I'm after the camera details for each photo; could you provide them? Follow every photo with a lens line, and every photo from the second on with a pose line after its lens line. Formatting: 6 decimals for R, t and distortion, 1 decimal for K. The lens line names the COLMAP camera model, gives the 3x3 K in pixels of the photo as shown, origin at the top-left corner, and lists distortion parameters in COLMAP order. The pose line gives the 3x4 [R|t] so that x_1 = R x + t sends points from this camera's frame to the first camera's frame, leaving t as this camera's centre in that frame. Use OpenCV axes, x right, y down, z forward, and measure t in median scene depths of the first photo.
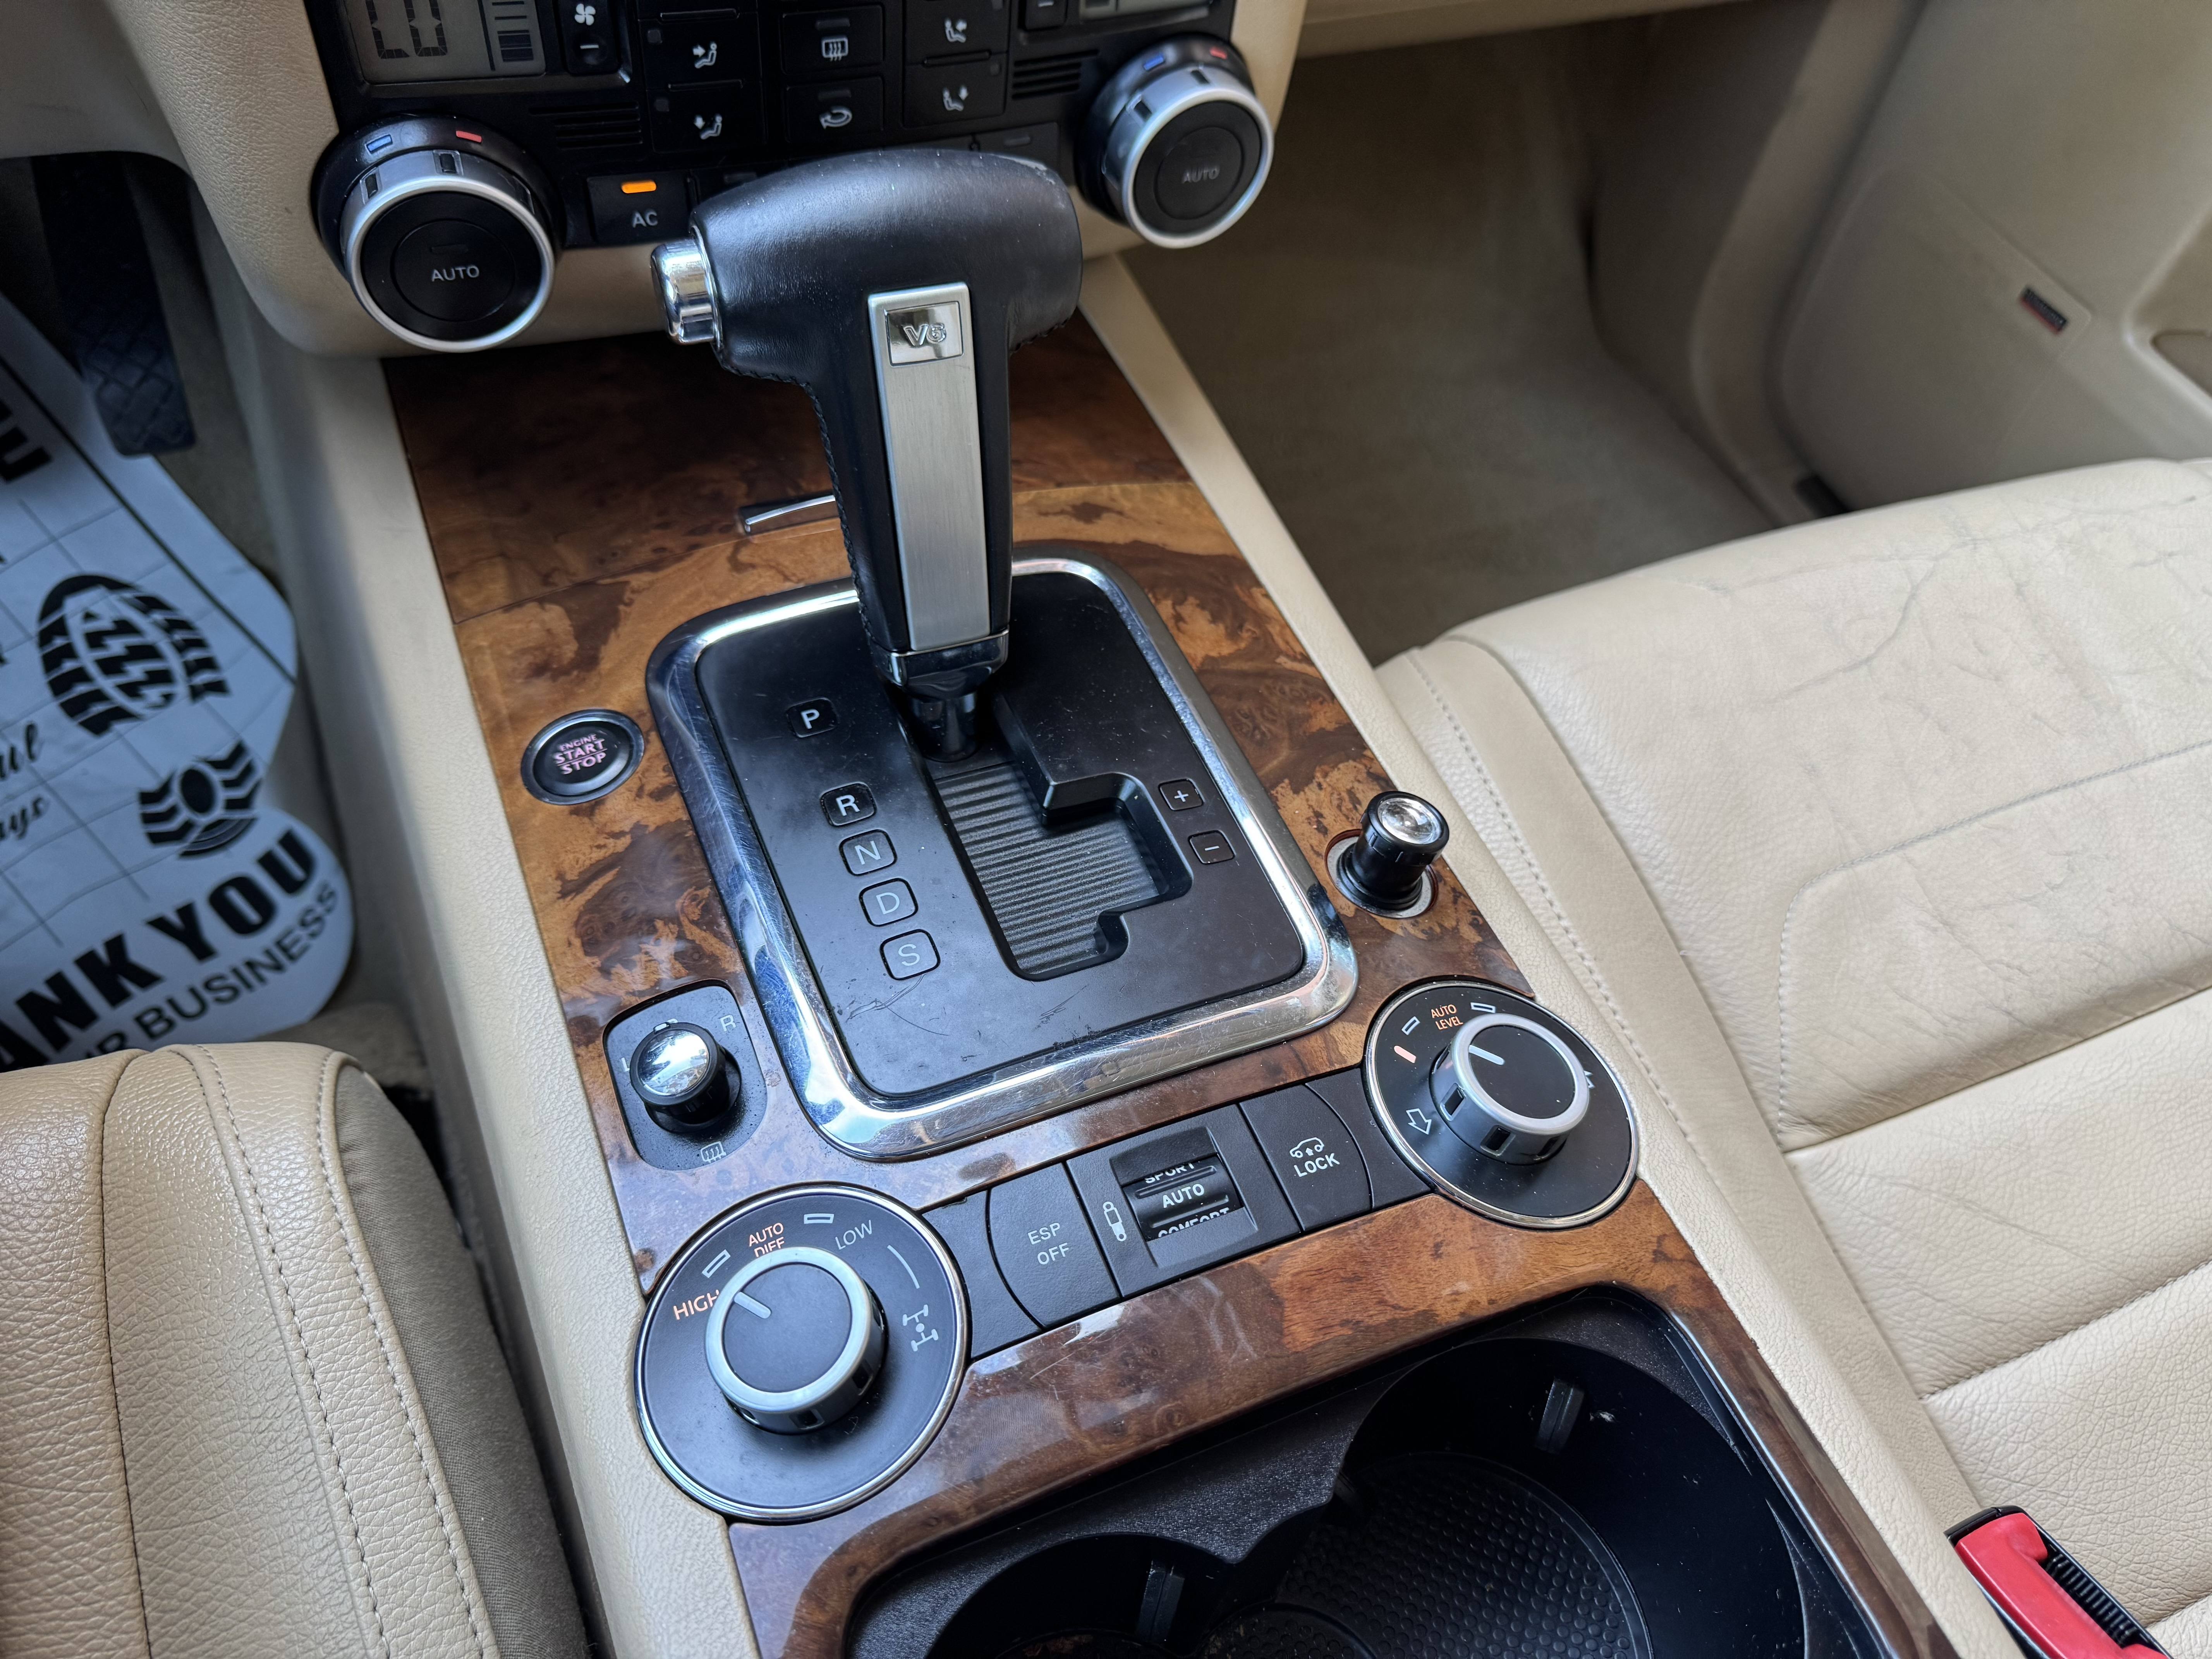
lens RADIAL K [[1631.9, 0, 1132.1], [0, 1631.9, 786.4], [0, 0, 1]] dist [-0.003113, -0.015499]
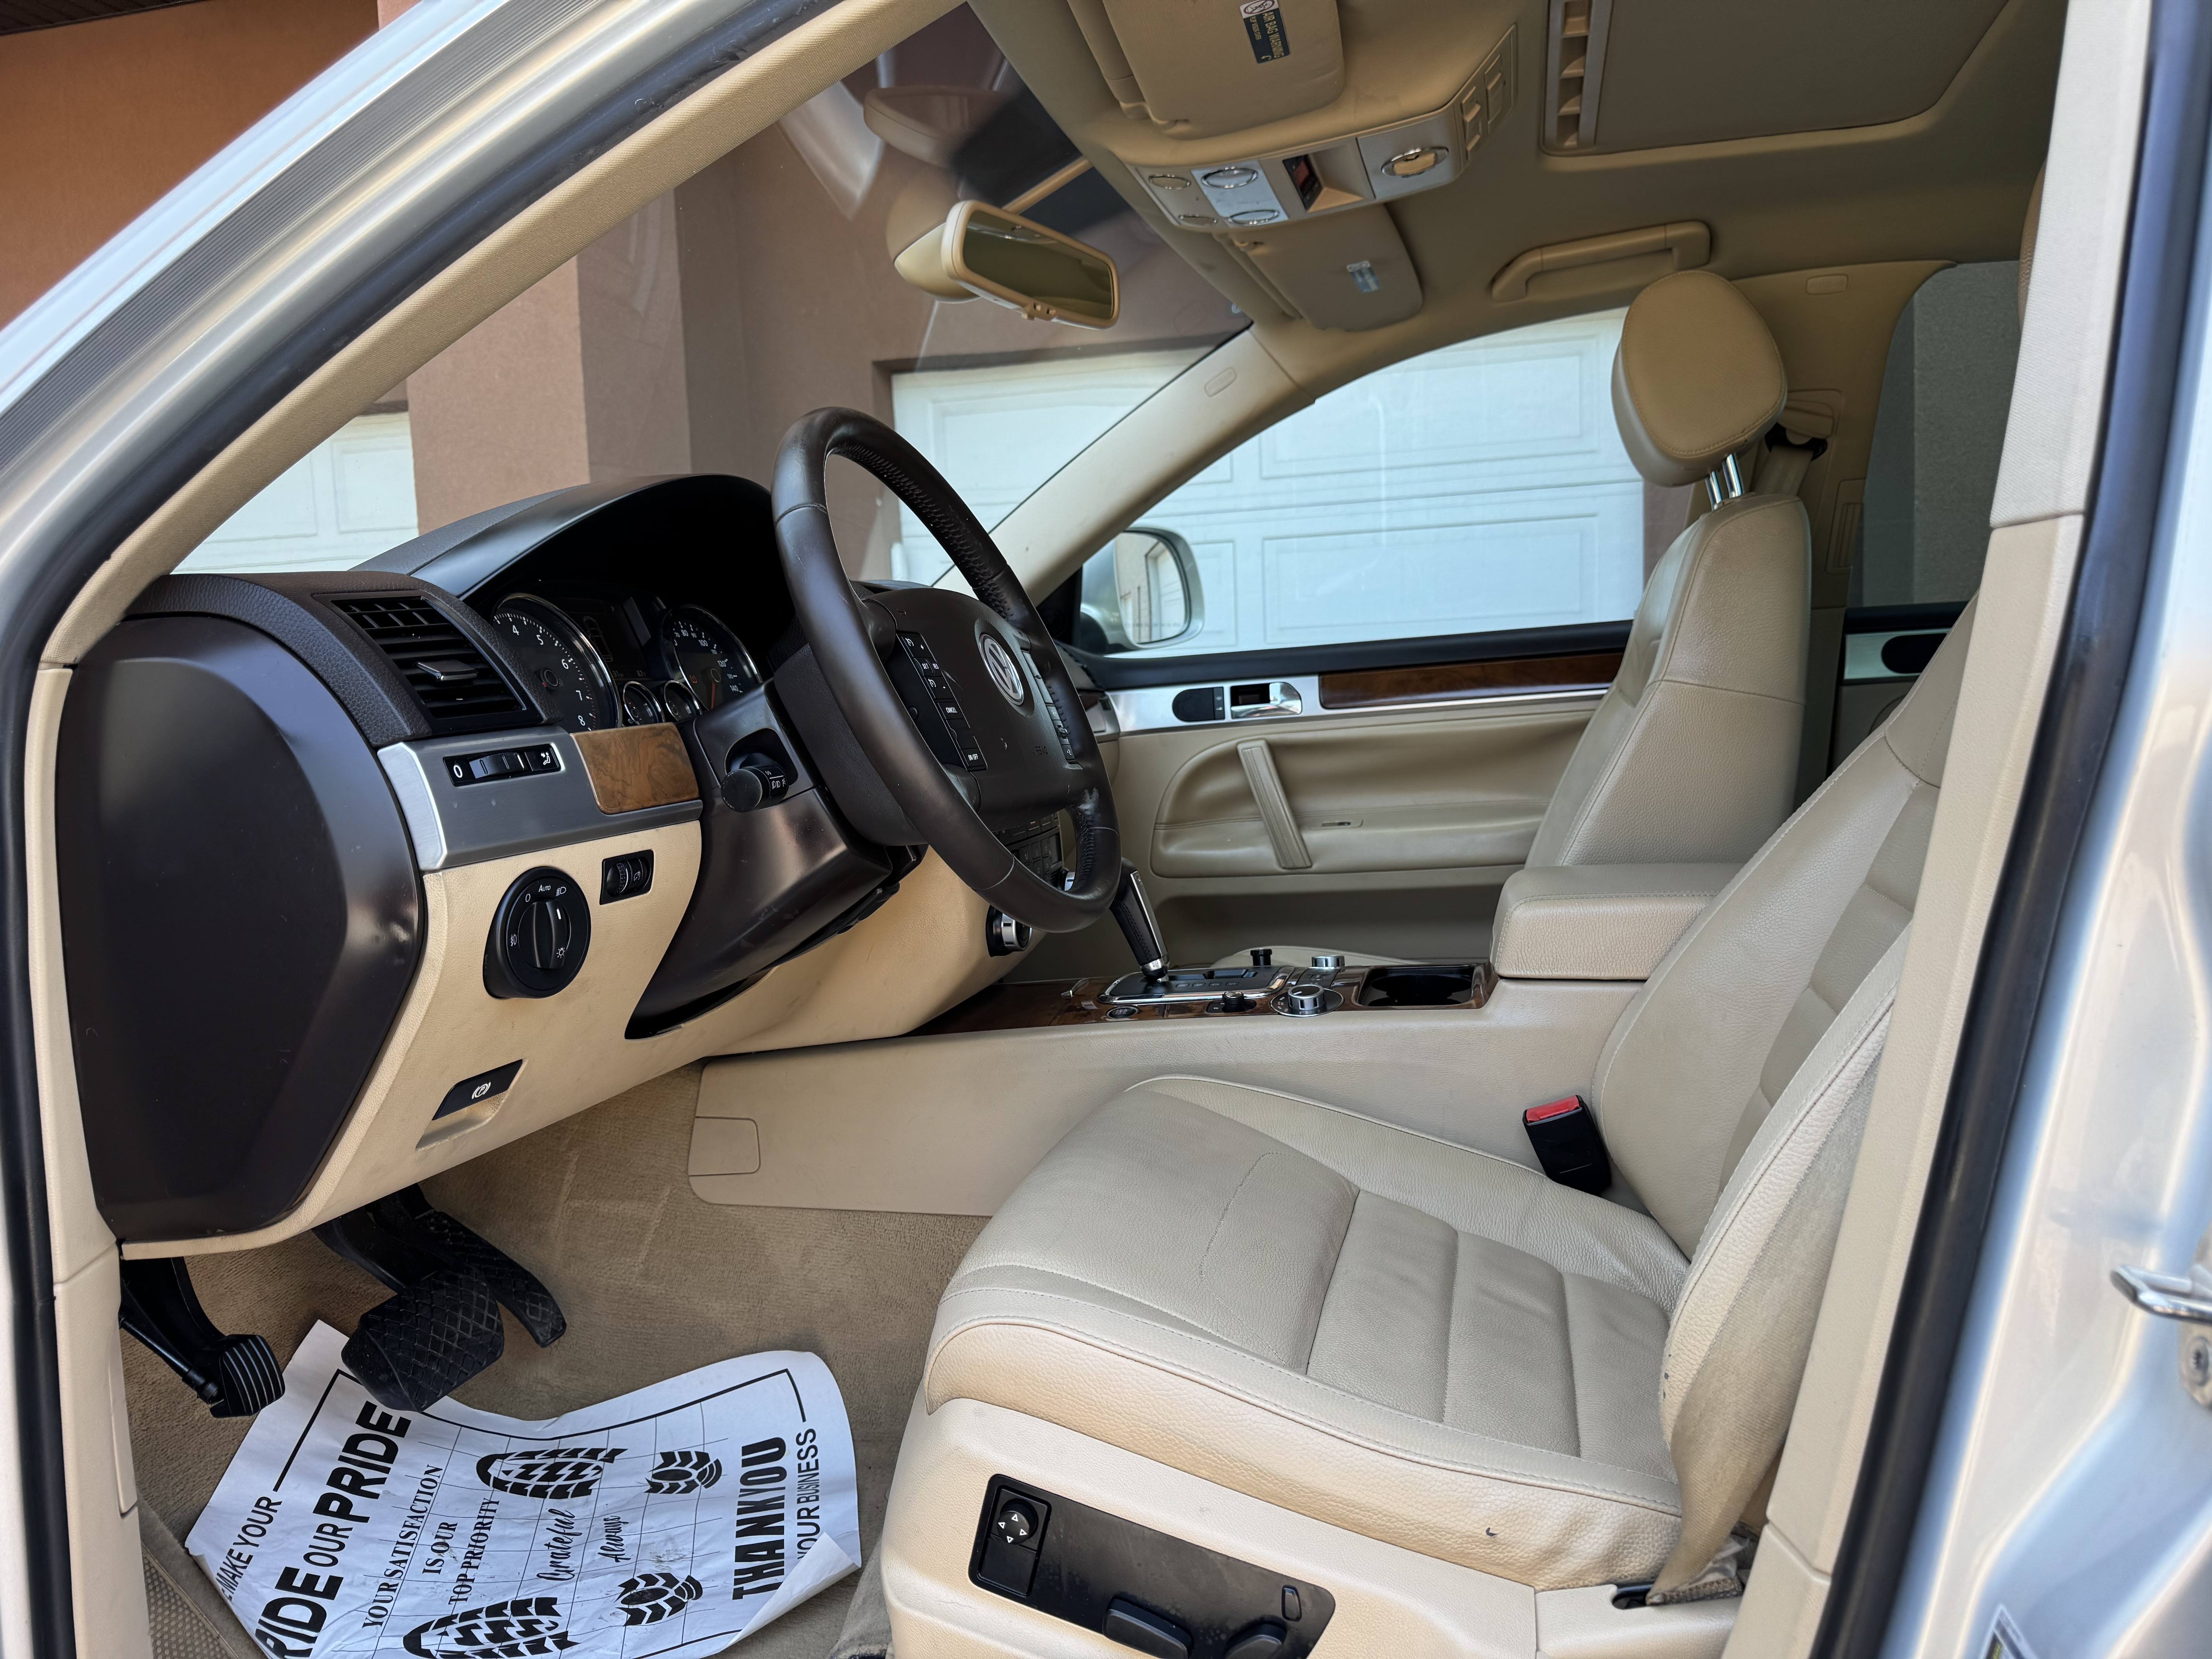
lens RADIAL K [[1569.0, 0, 1101.8], [0, 1569.0, 852.8], [0, 0, 1]] dist [0.033866, -0.043245]
pose [[0.598757, -0.211666, 0.772456, -1.414292], [0.674788, 0.652853, -0.344158, 0.439462], [-0.431453, 0.727311, 0.533730, -0.530328]]
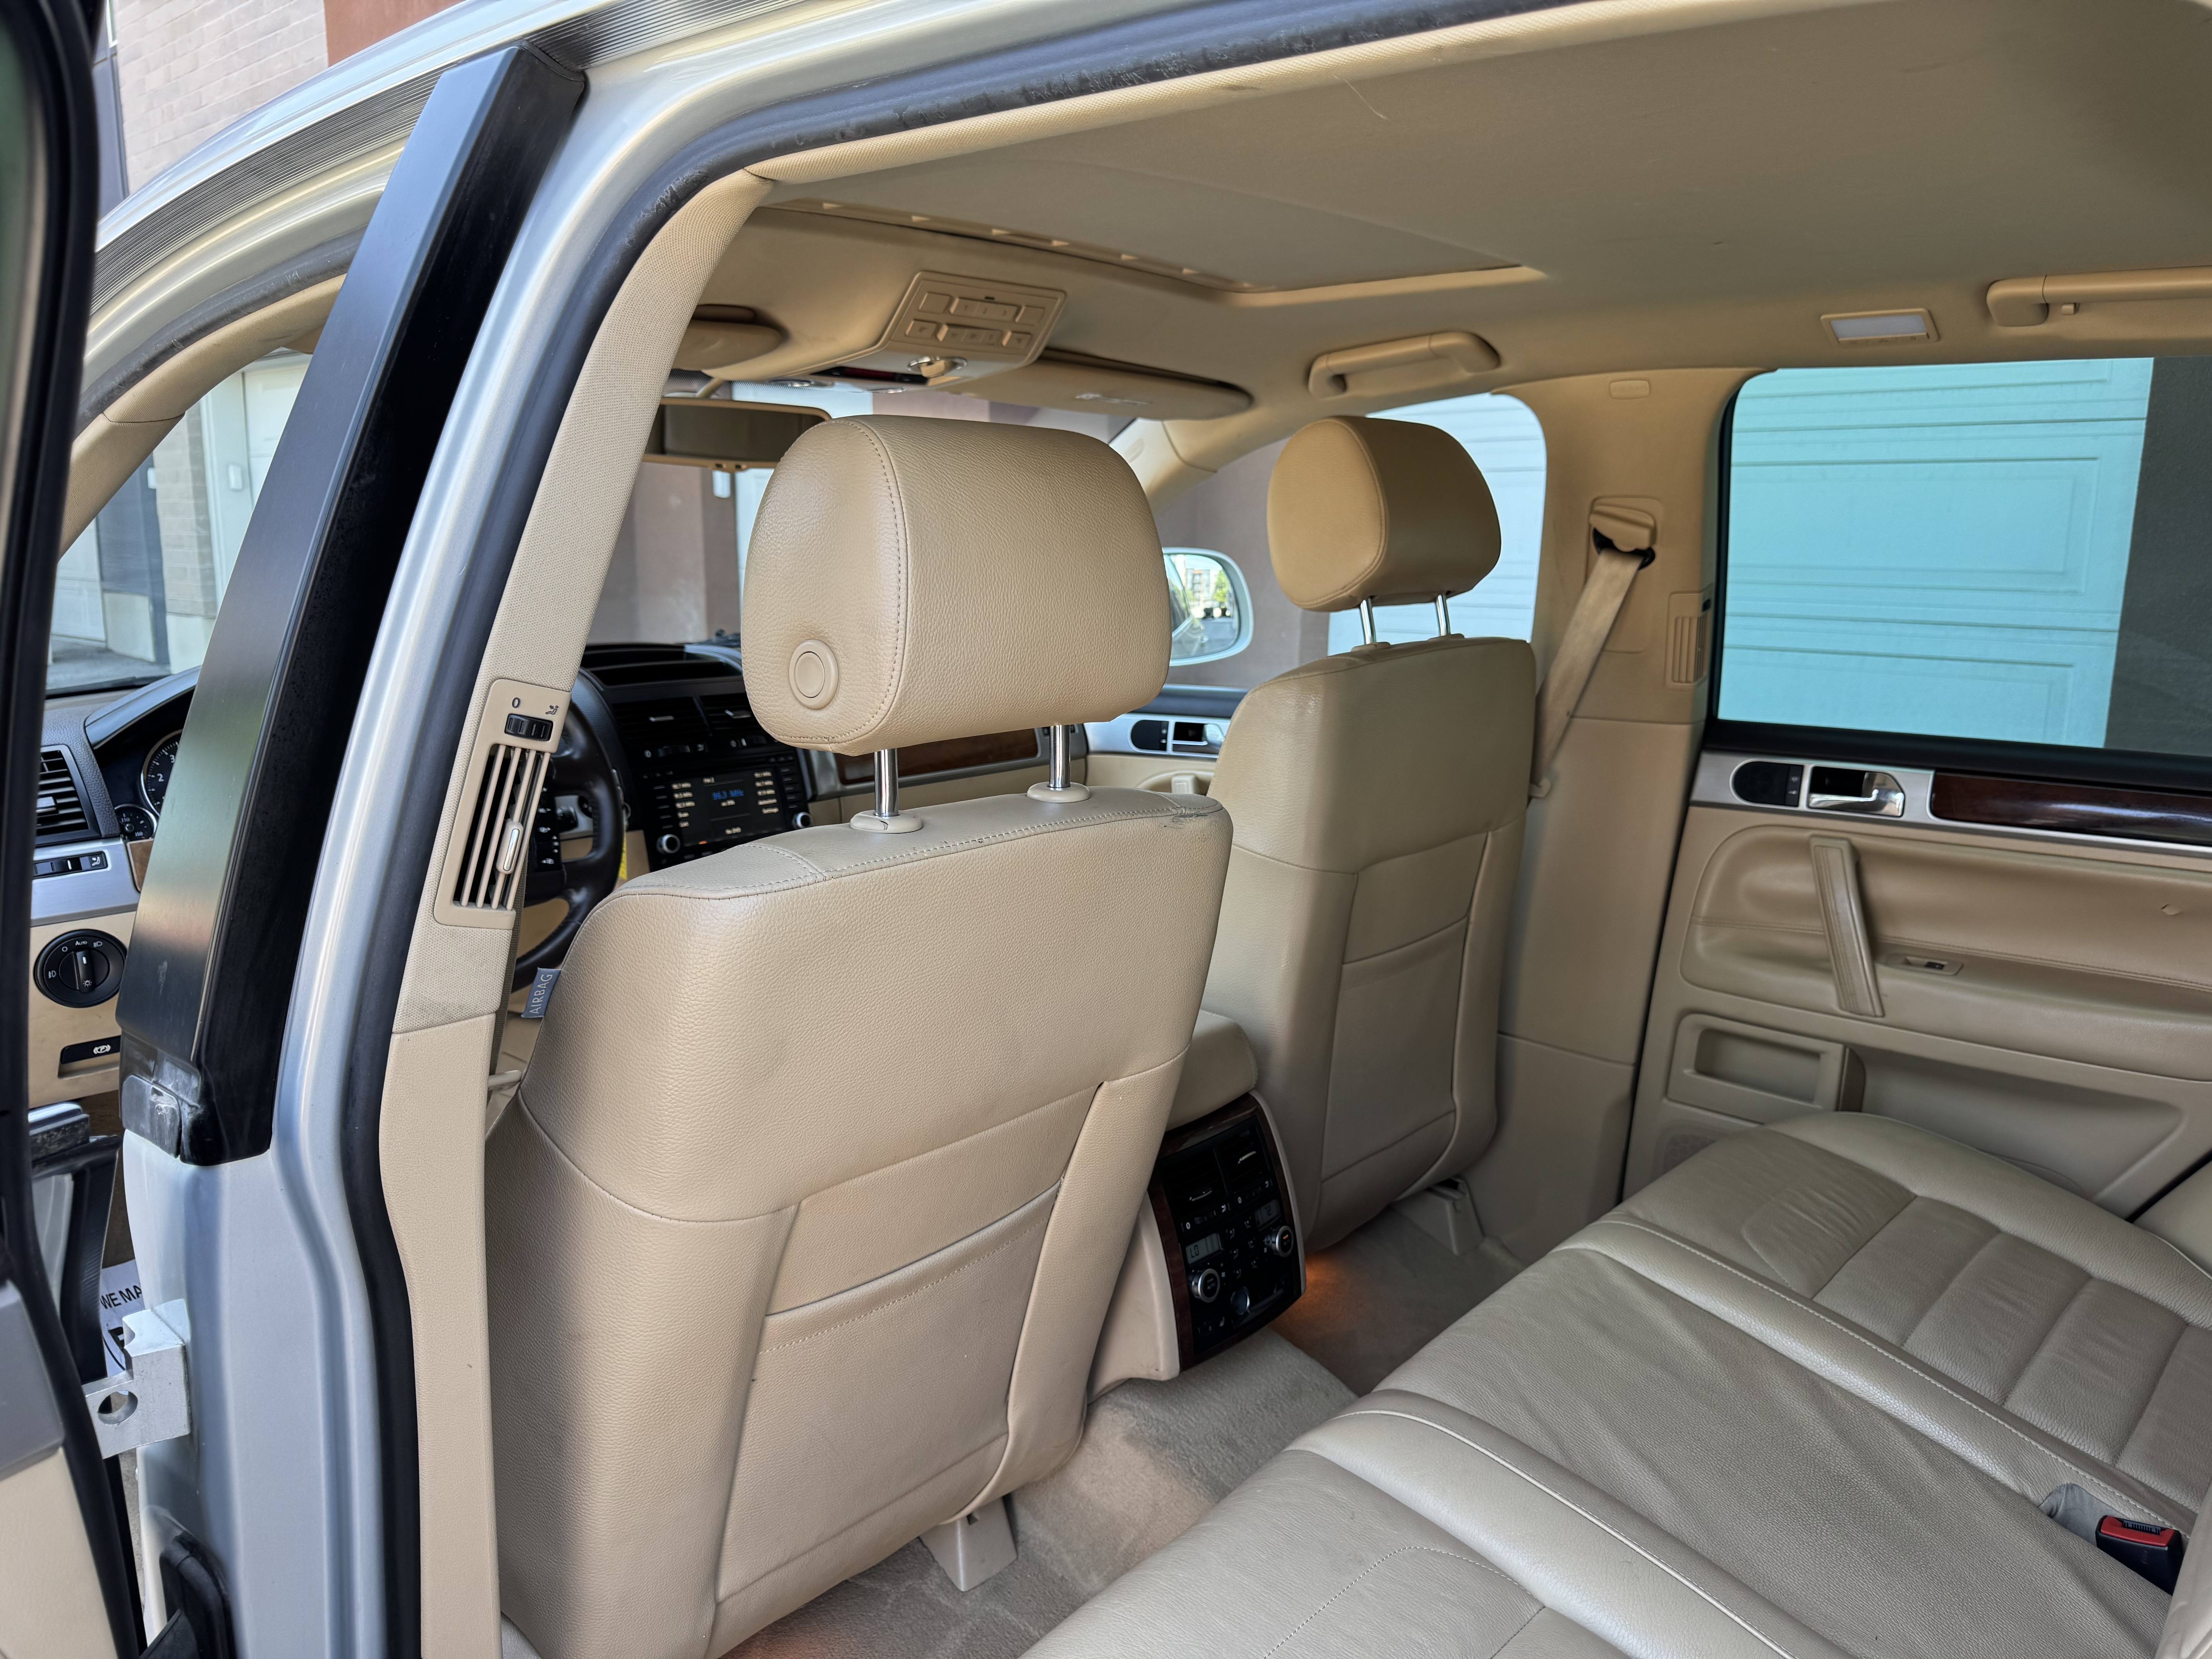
lens RADIAL K [[1569.0, 0, 1103.3], [0, 1569.0, 834.0], [0, 0, 1]] dist [0.033866, -0.043245]
pose [[0.899823, -0.181448, 0.396731, -0.493700], [0.384442, 0.759666, -0.524511, 1.065218], [-0.206212, 0.624487, 0.753321, -1.371111]]
